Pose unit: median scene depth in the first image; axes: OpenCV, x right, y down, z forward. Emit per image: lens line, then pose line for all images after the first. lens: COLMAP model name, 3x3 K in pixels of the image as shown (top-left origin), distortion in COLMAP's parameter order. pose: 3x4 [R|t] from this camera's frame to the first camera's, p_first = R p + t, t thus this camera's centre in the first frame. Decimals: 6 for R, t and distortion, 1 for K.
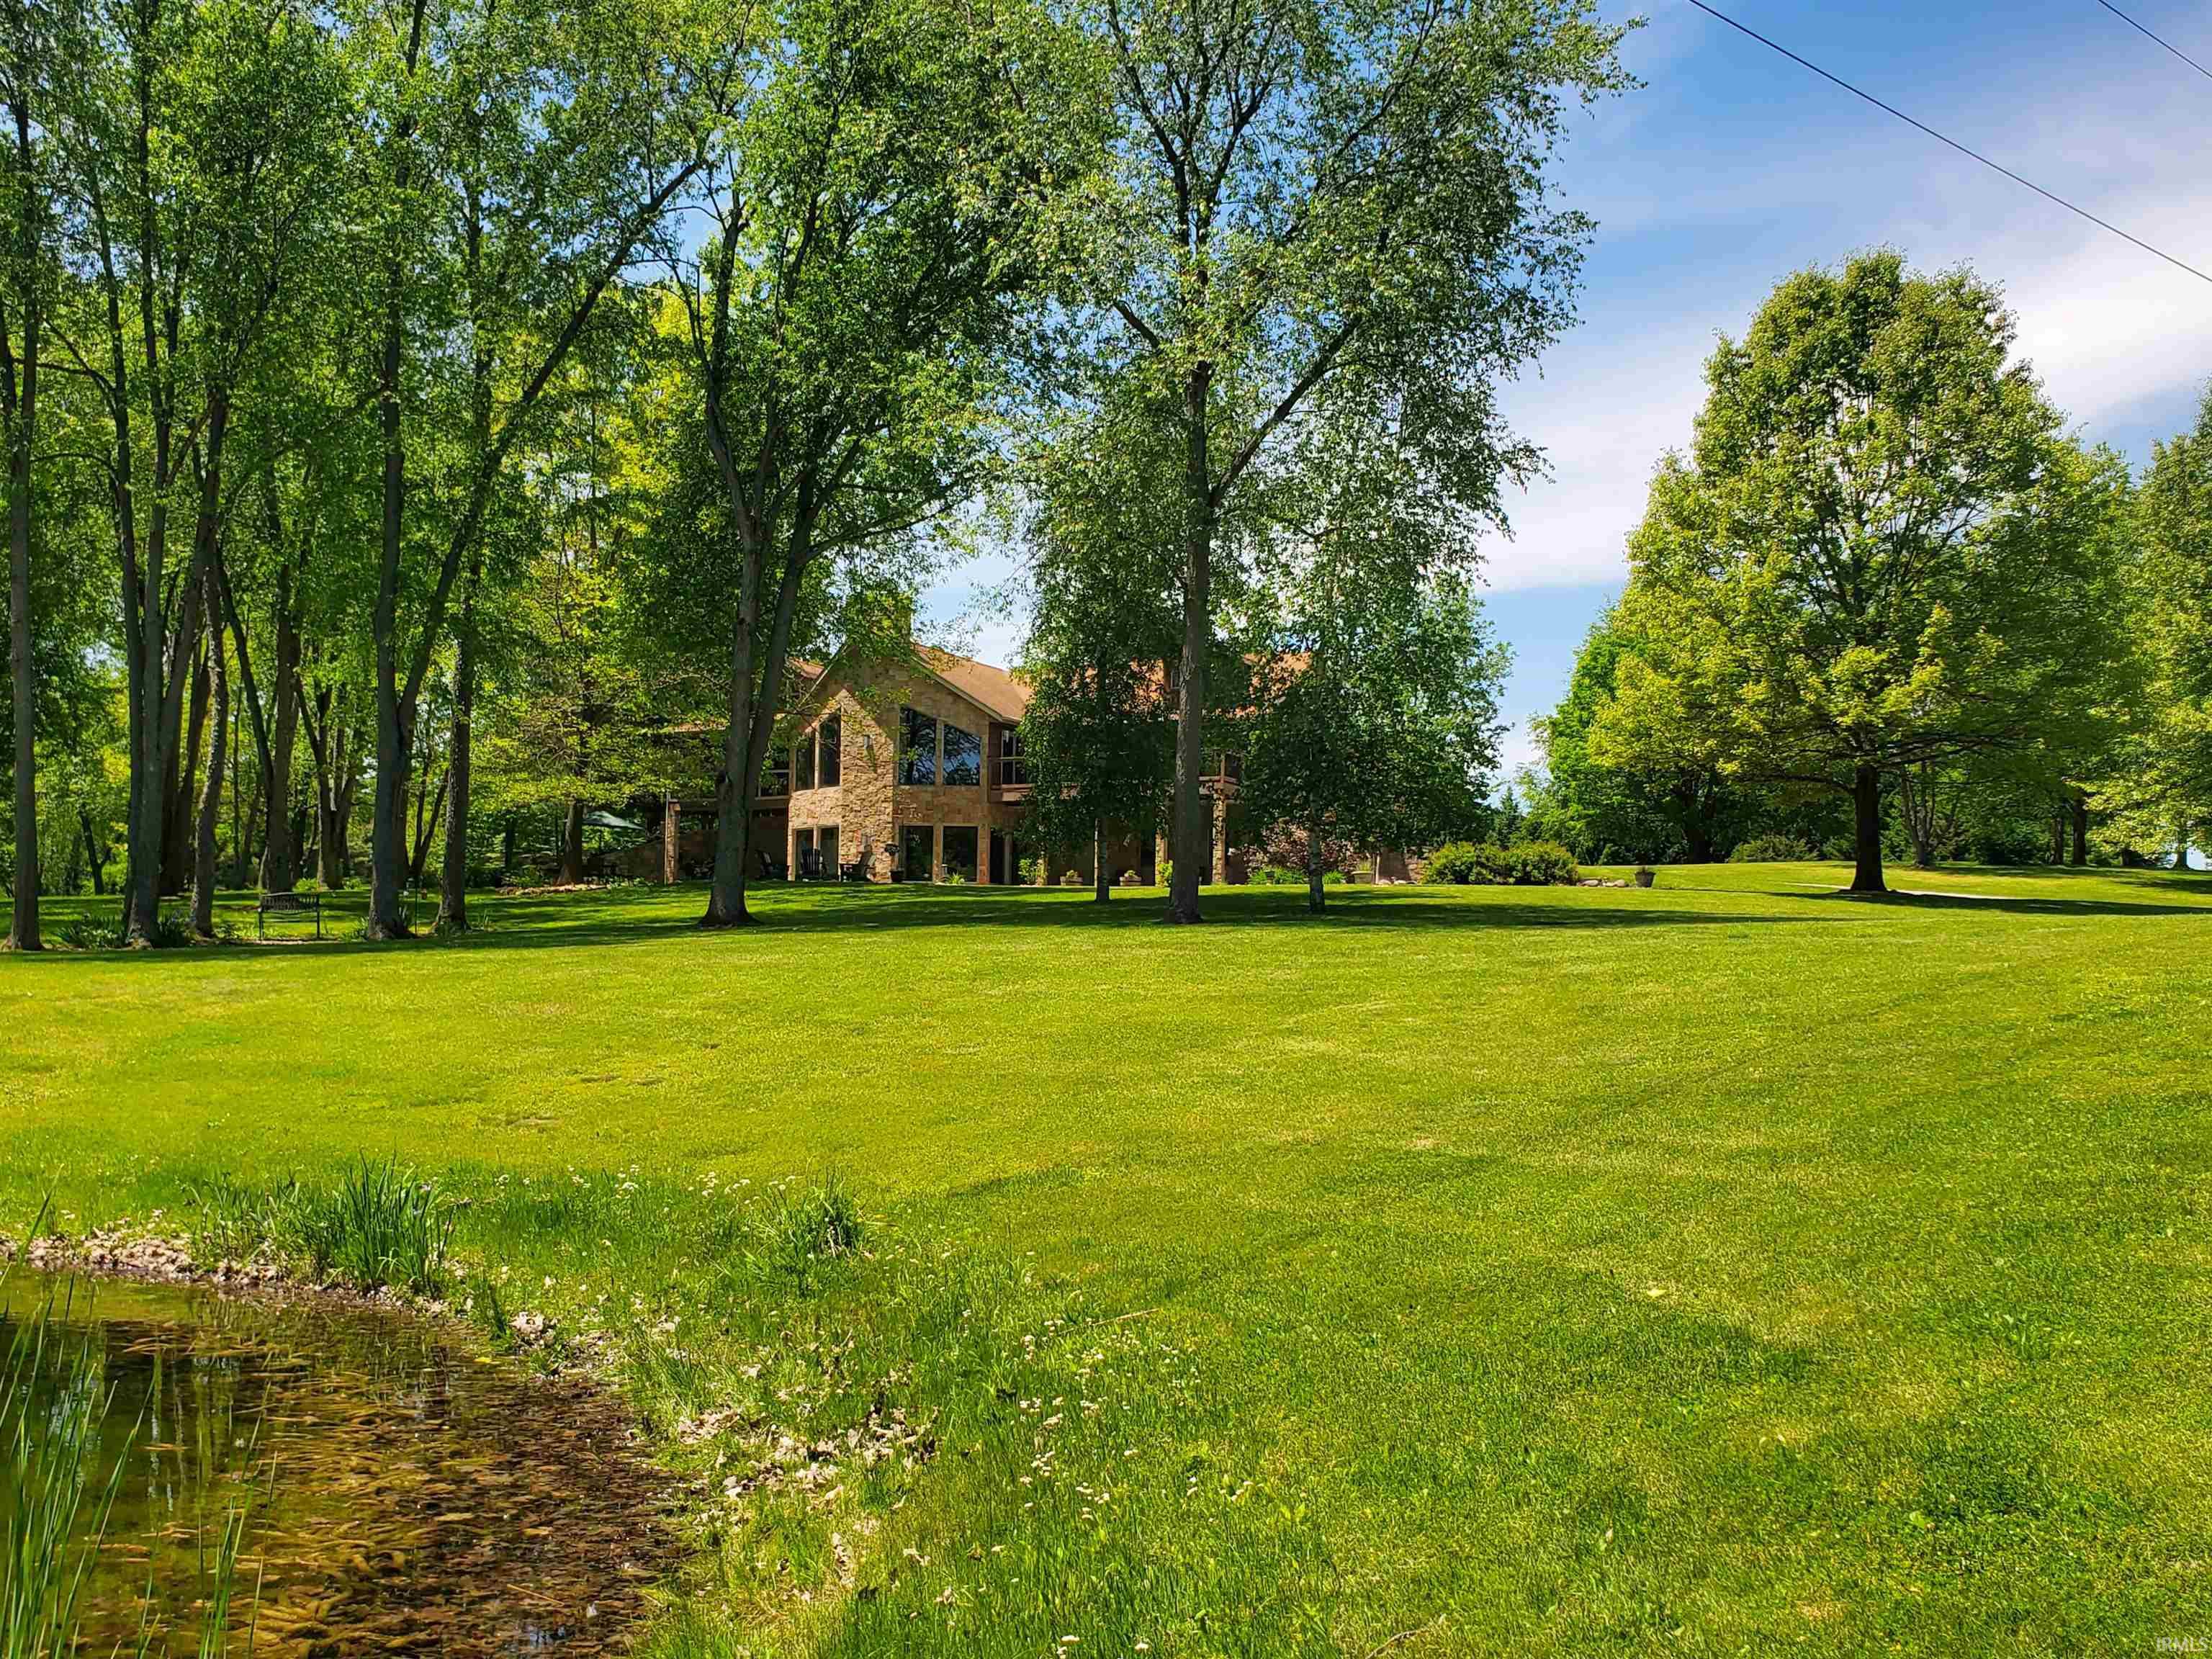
lens RADIAL K [[1663.4, 0, 1107.1], [0, 1663.4, 840.7], [0, 0, 1]] dist [0.016421, -0.002151]
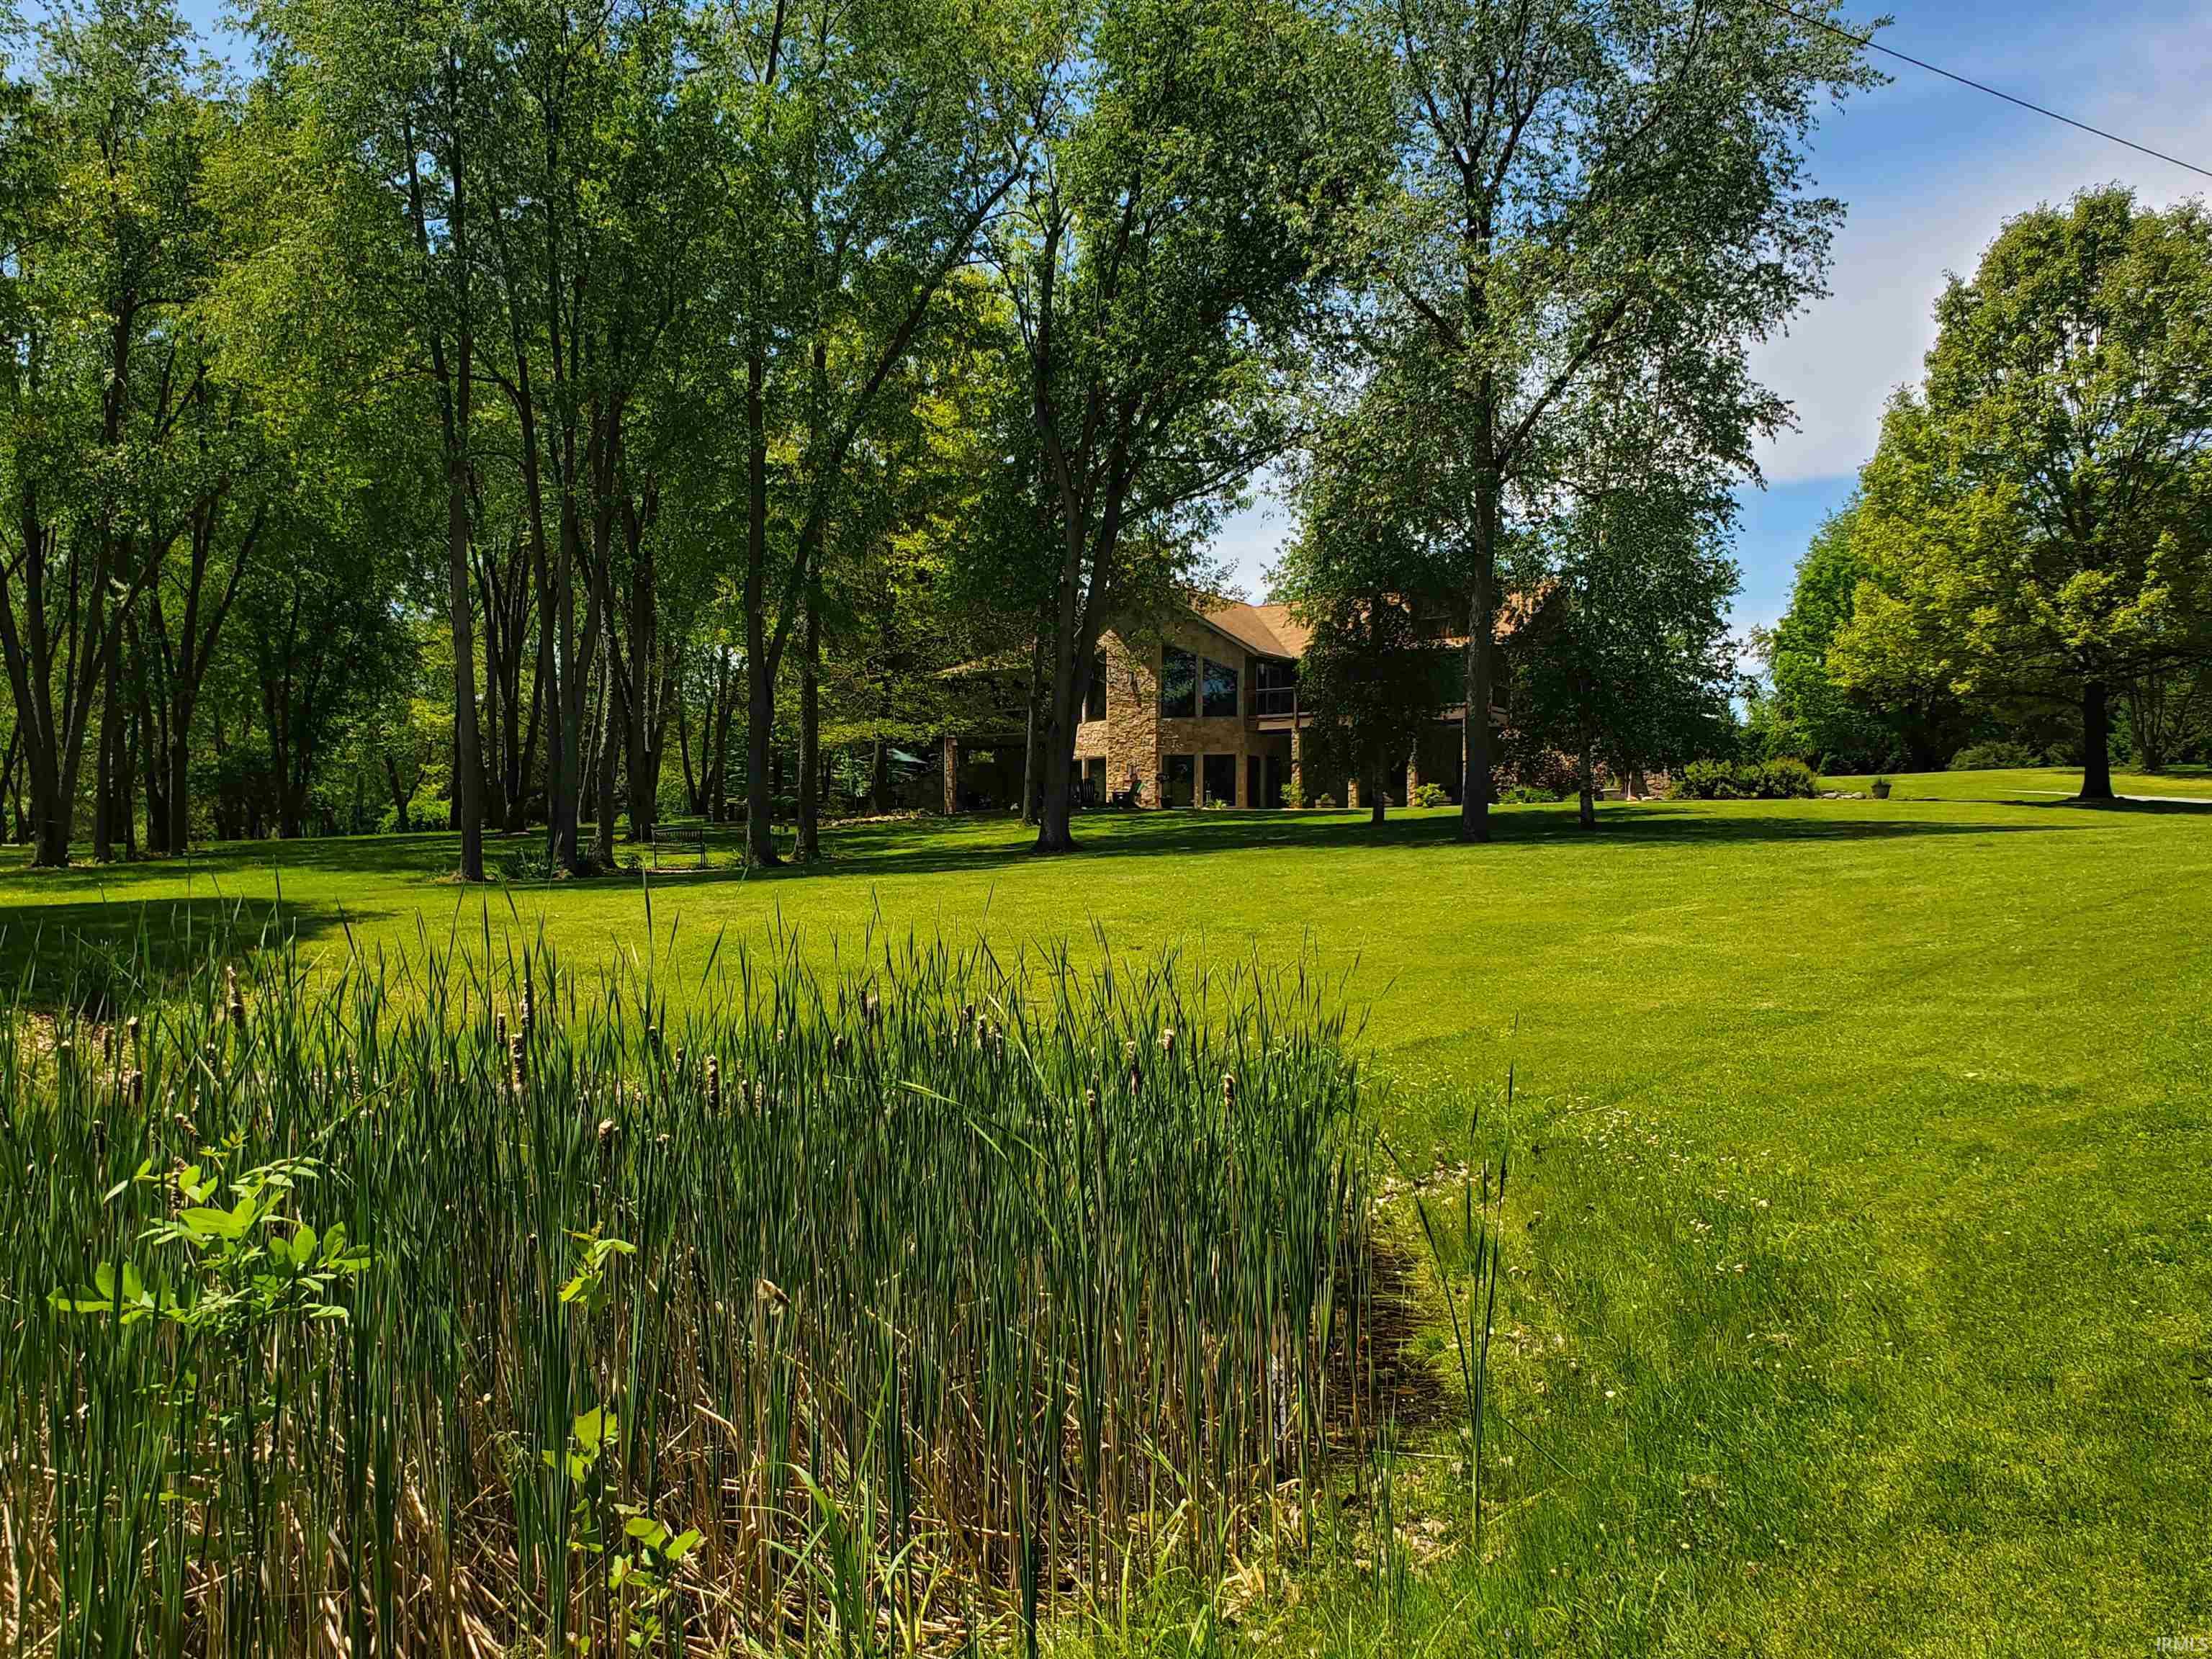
lens RADIAL K [[1663.4, 0, 1193.1], [0, 1663.4, 828.4], [0, 0, 1]] dist [0.016421, -0.002151]
pose [[0.997644, -0.019715, -0.065717, -0.055328], [0.022469, 0.998888, 0.041441, -0.008570], [0.064827, -0.042820, 0.996977, -0.114595]]
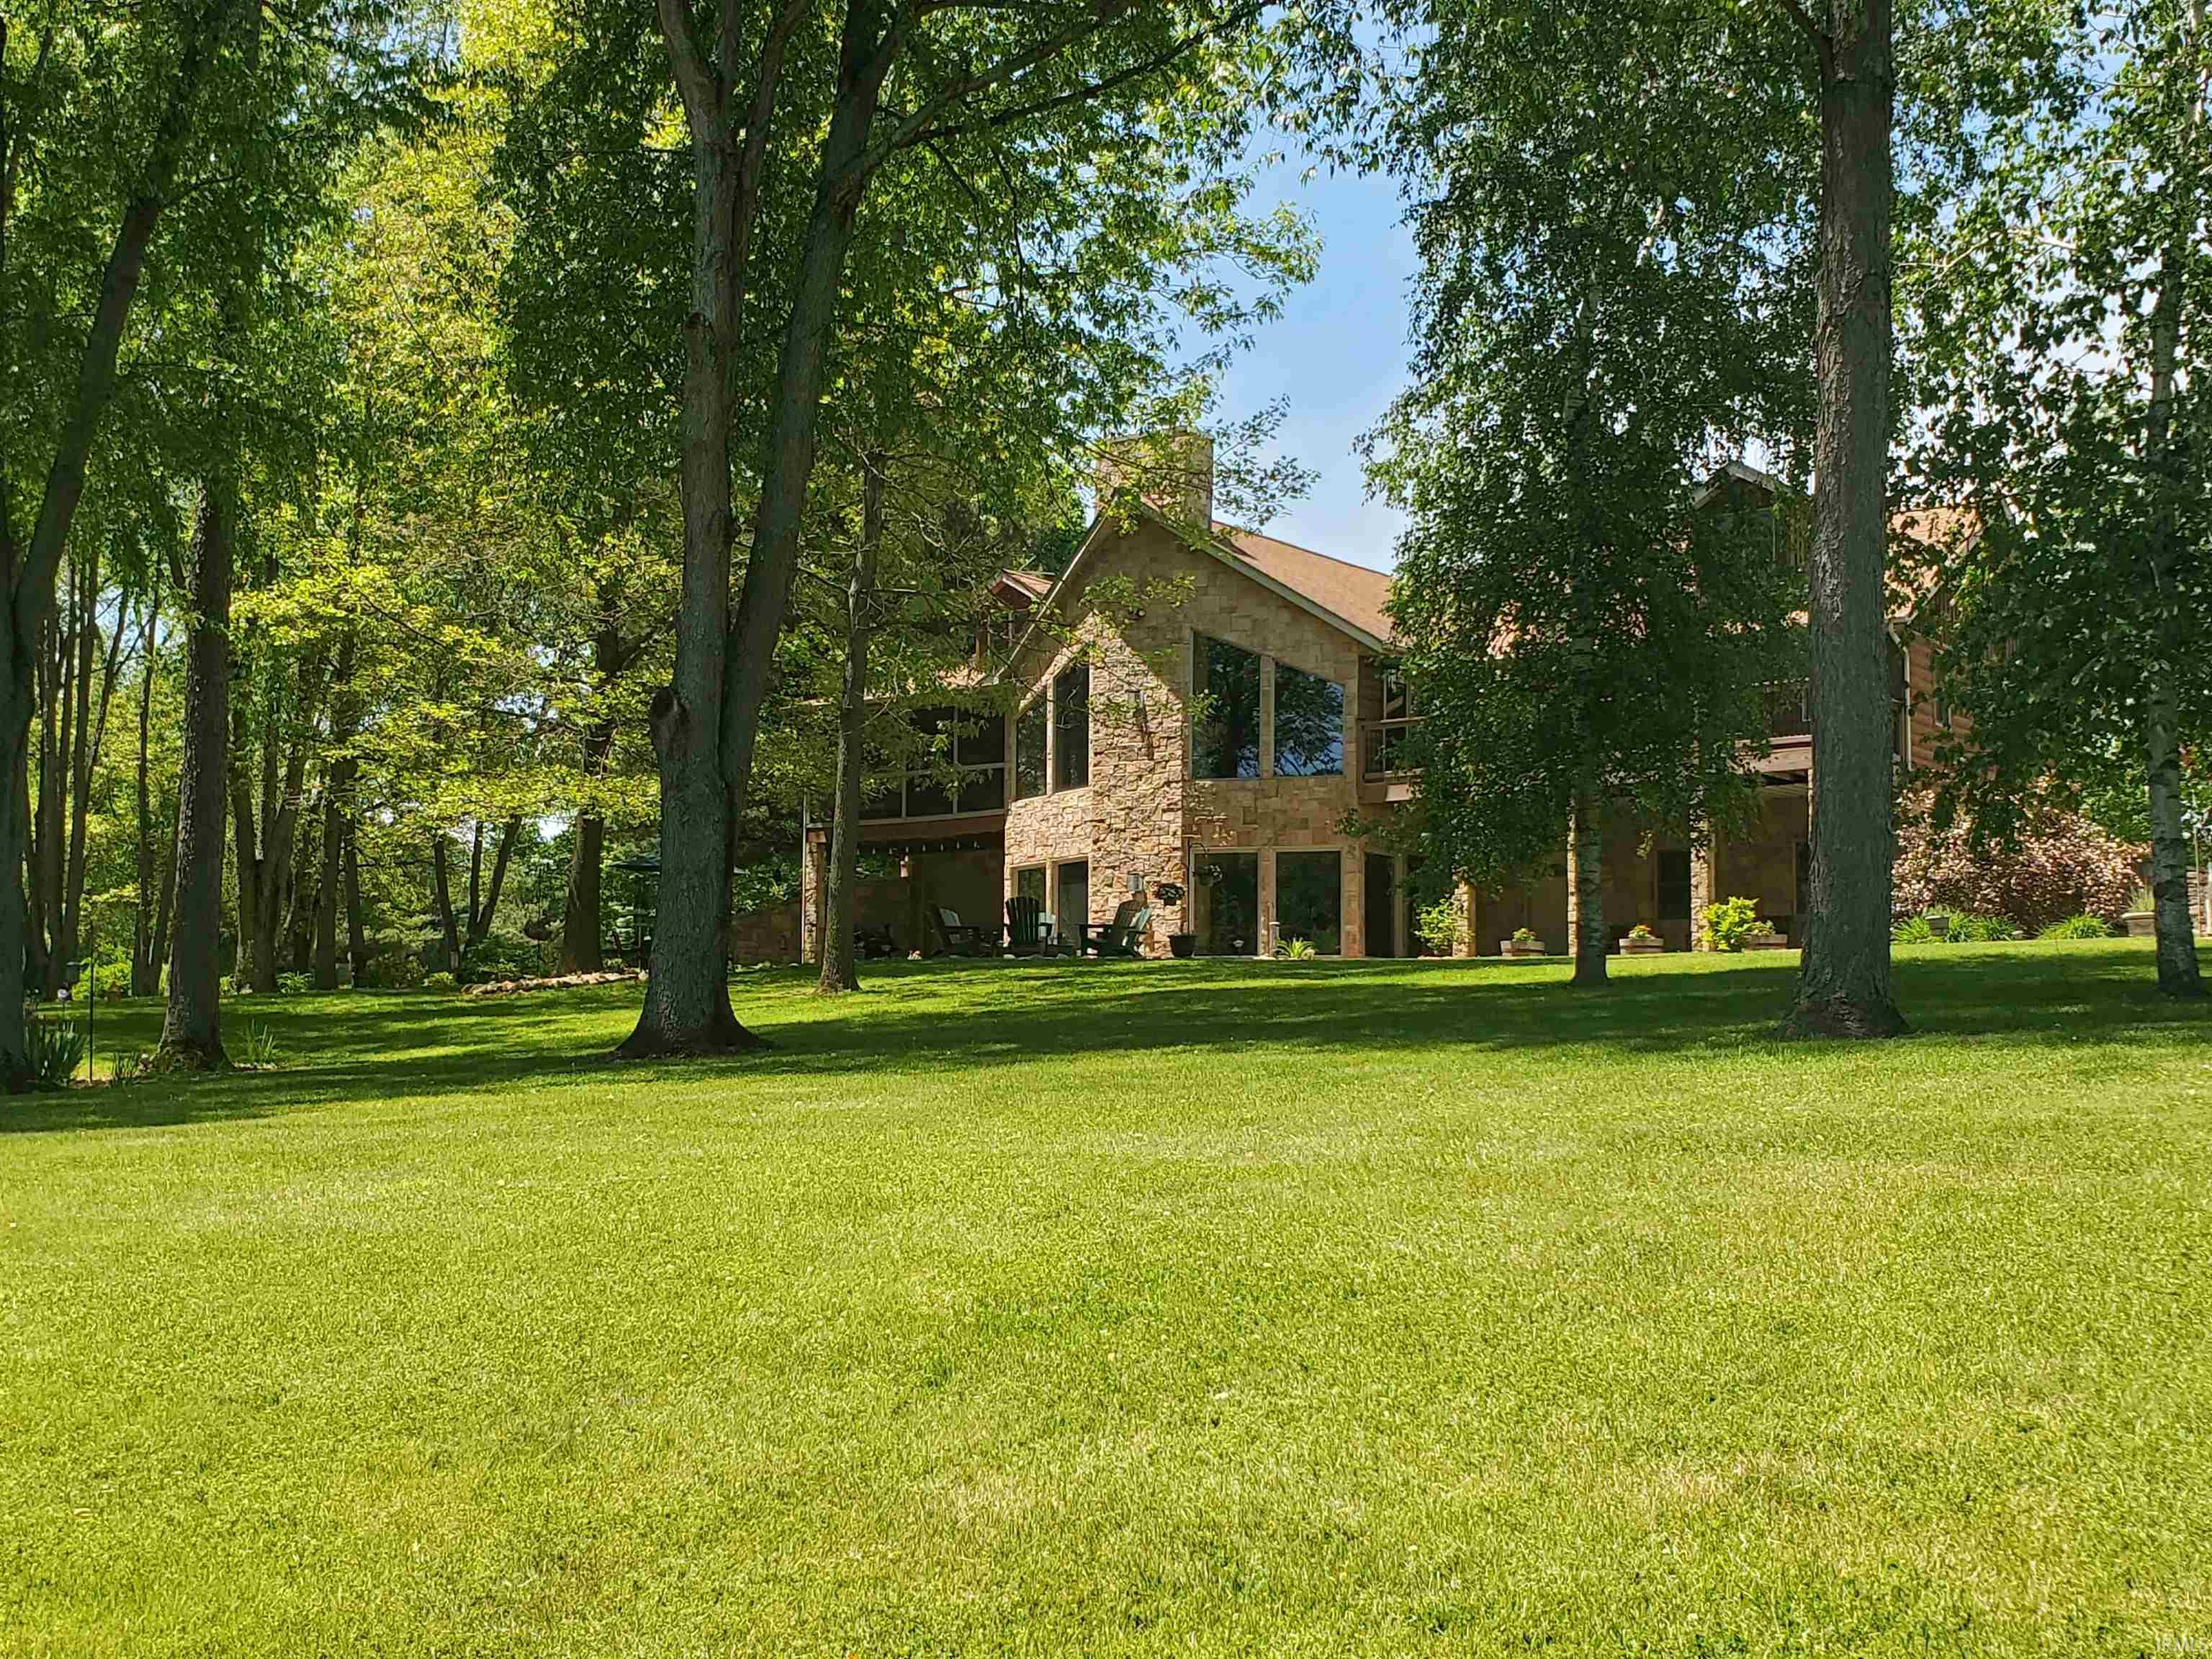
lens RADIAL K [[2374.2, 0, 1137.9], [0, 2374.2, 895.7], [0, 0, 1]] dist [0.061529, 0.000000]
pose [[0.983543, -0.026856, -0.178670, -0.009141], [0.025865, 0.999634, -0.007870, 0.015846], [0.178816, 0.003119, 0.983878, 0.368606]]
